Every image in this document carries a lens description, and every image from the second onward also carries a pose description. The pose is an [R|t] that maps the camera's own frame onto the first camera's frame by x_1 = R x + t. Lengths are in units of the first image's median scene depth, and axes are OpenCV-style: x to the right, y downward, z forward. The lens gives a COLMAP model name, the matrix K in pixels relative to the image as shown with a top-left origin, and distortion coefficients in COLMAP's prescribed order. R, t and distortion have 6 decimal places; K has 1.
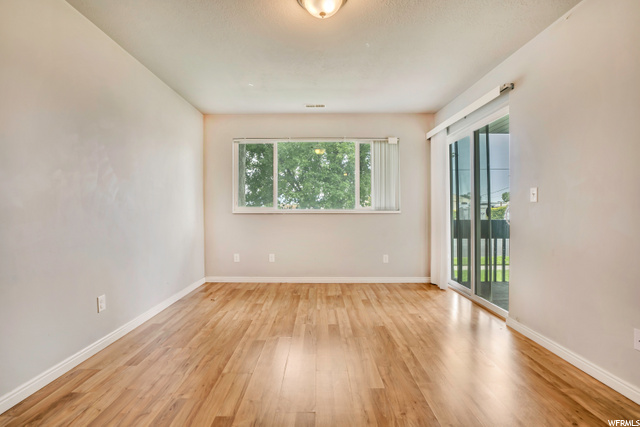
lens RADIAL K [[295.3, 0, 321.3], [0, 295.3, 212.1], [0, 0, 1]] dist [-0.016253, 0.000208]
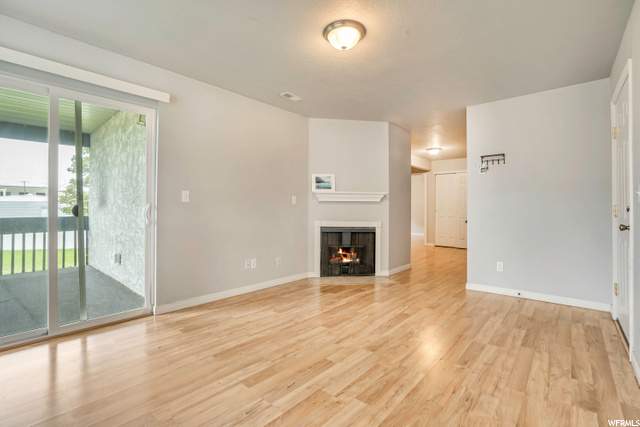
lens RADIAL K [[295.3, 0, 322.1], [0, 295.3, 209.3], [0, 0, 1]] dist [-0.016253, 0.000208]
pose [[-0.750594, -0.000774, 0.660763, -0.587559], [0.002295, 0.999990, 0.003778, -0.001988], [-0.660759, 0.004352, -0.750585, 1.586804]]
